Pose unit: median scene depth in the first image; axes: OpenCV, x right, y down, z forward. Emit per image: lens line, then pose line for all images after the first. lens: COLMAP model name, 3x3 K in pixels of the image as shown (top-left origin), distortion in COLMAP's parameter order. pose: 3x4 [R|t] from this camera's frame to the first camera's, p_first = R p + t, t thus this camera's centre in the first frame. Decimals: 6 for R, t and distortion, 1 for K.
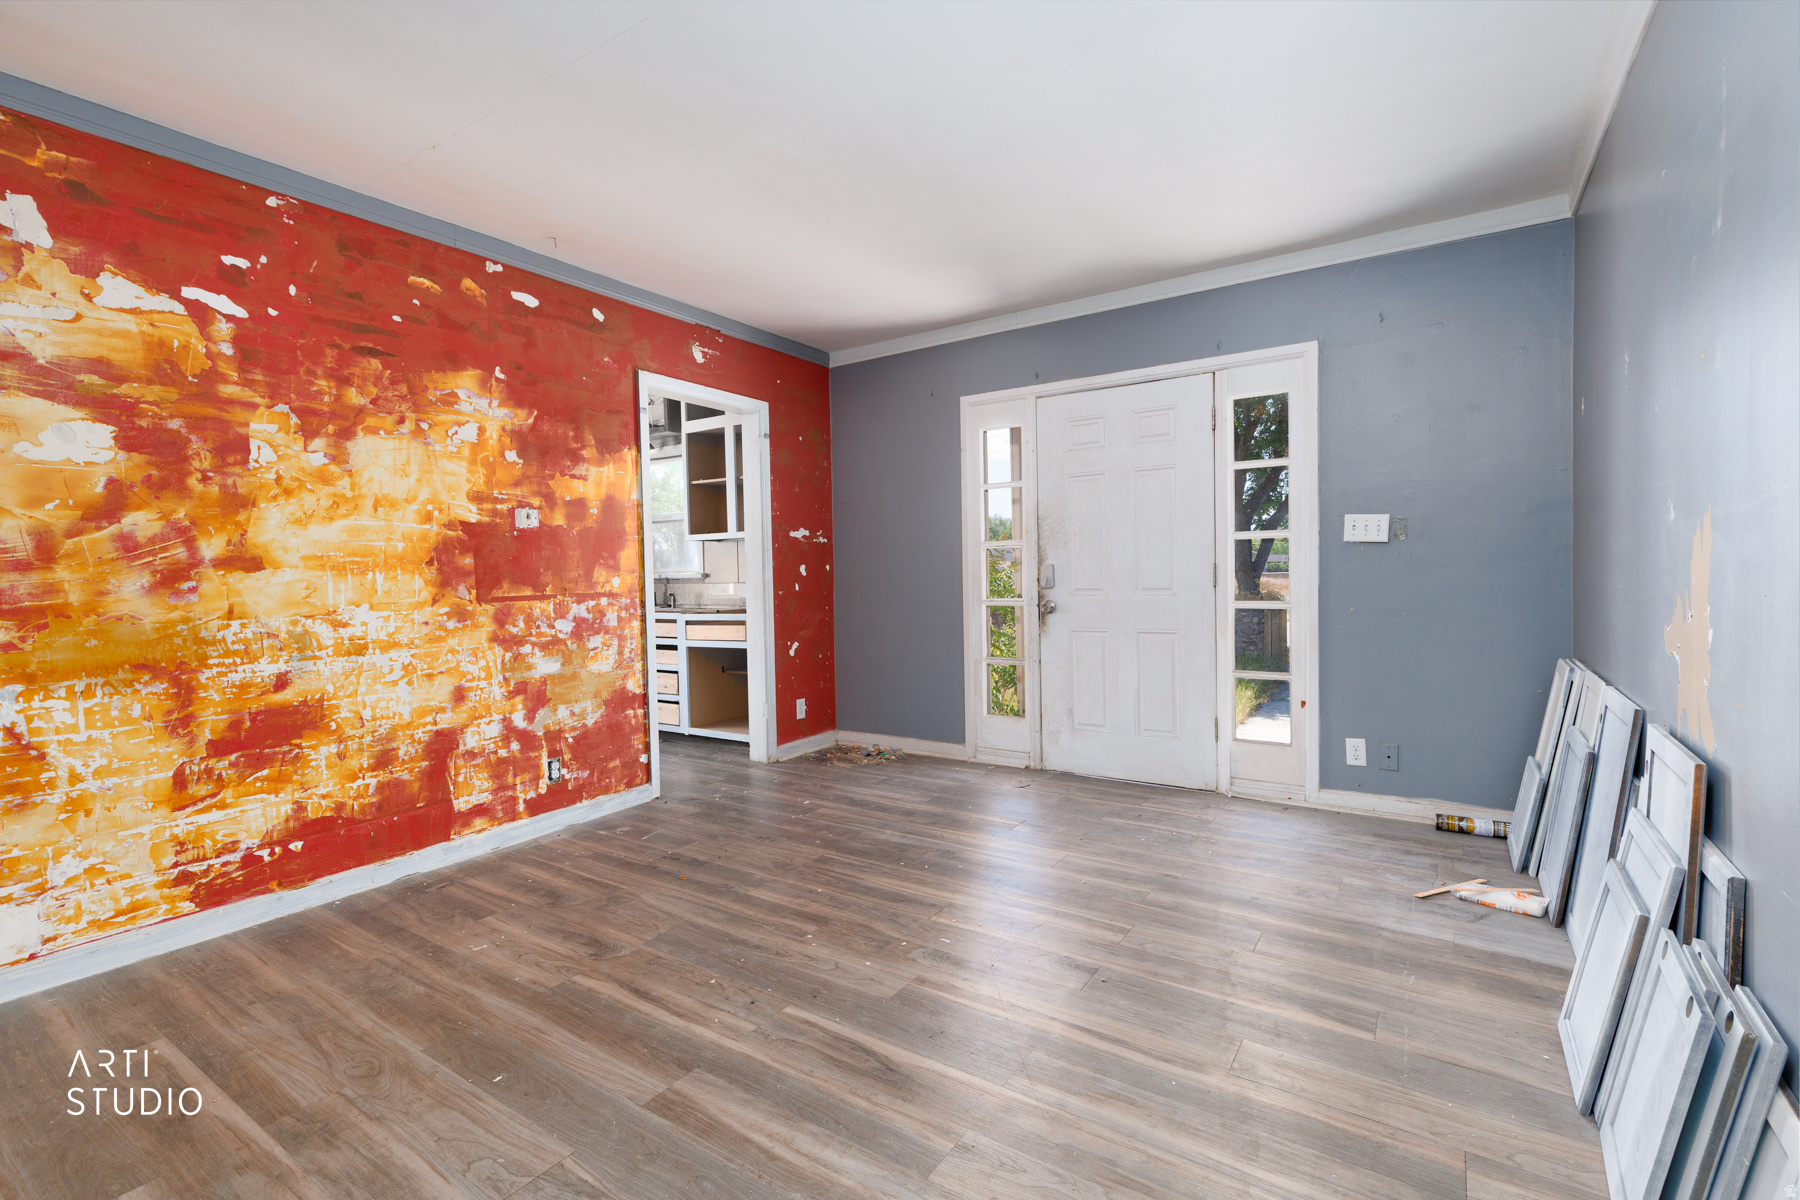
lens RADIAL K [[802.9, 0, 909.1], [0, 802.9, 591.0], [0, 0, 1]] dist [0.003141, 0.000007]
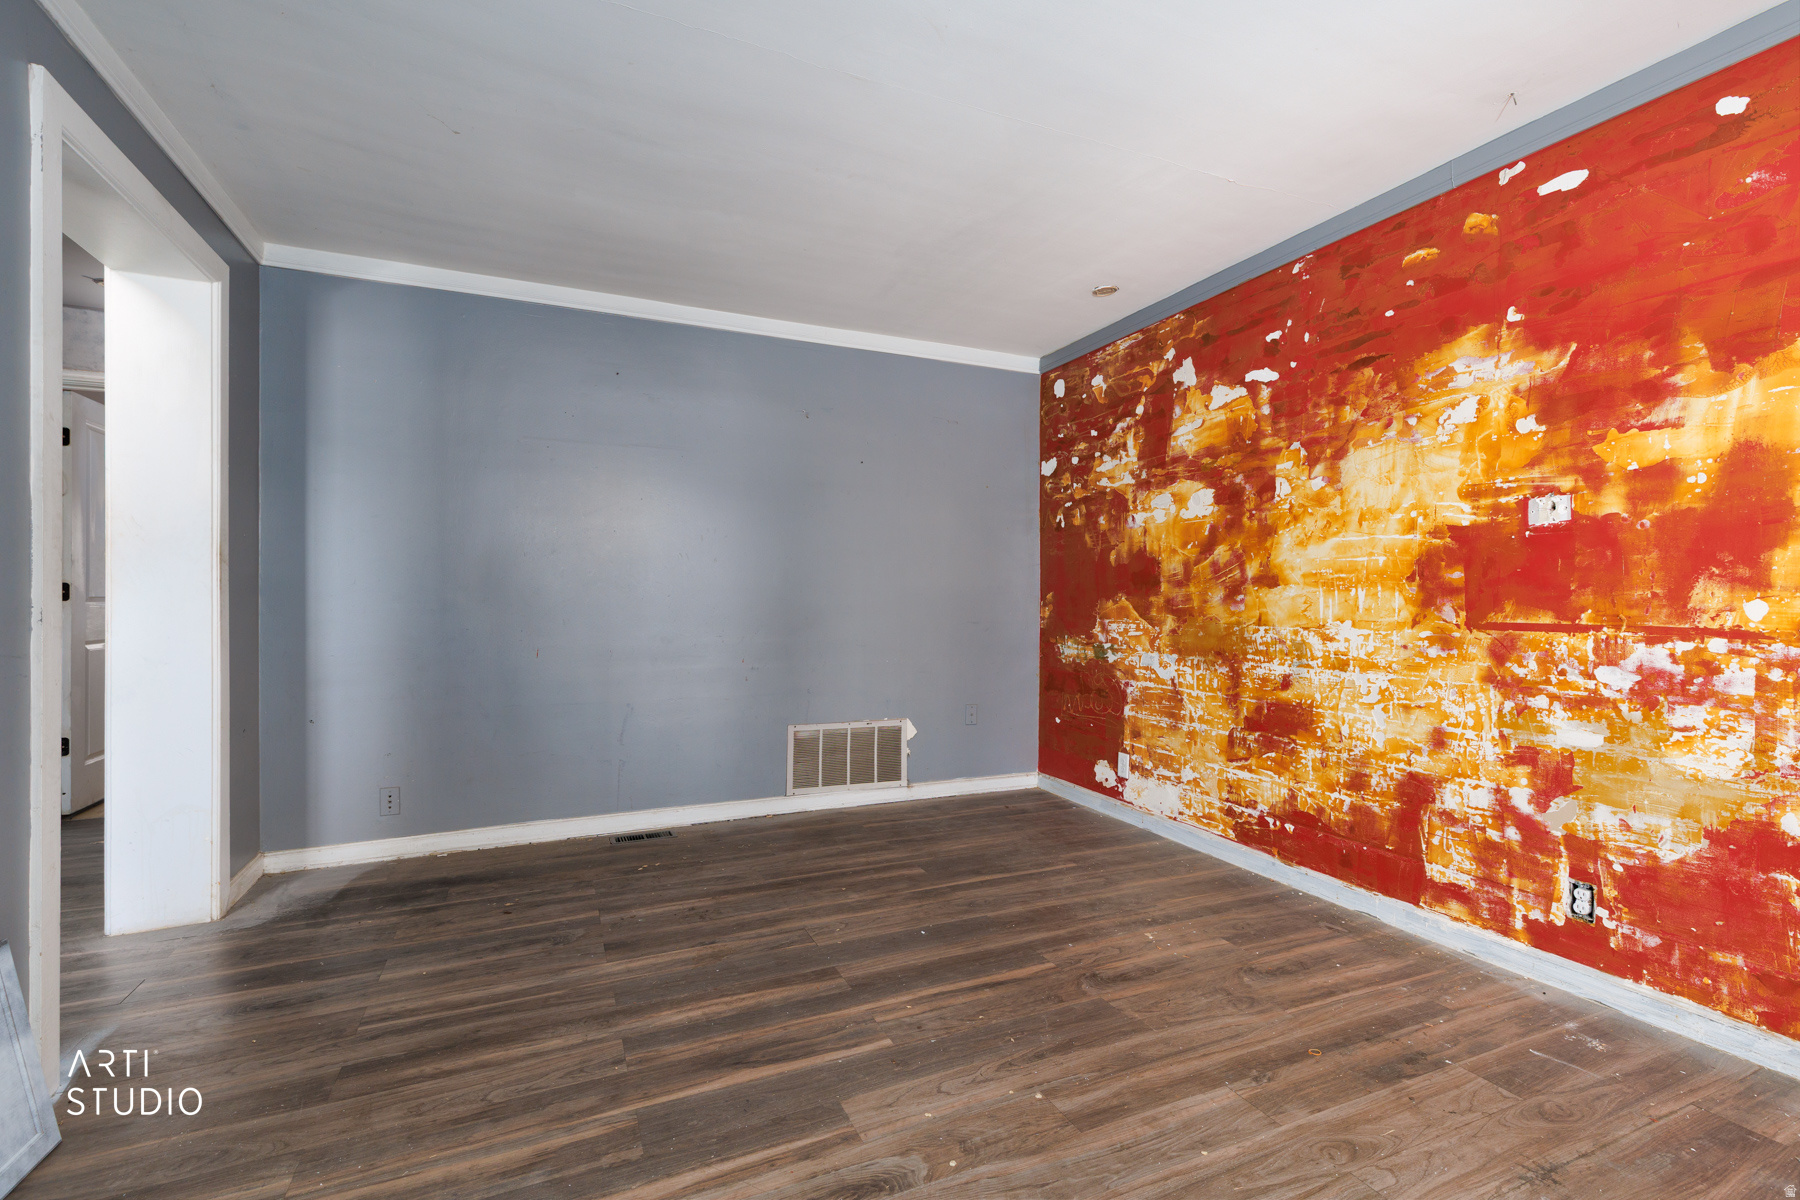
lens RADIAL K [[802.9, 0, 906.5], [0, 802.9, 596.1], [0, 0, 1]] dist [0.003141, 0.000007]
pose [[-0.530462, 0.017395, -0.847530, 0.449830], [-0.015230, 0.999433, 0.030045, -0.034814], [0.847572, 0.028845, -0.529896, 1.042650]]
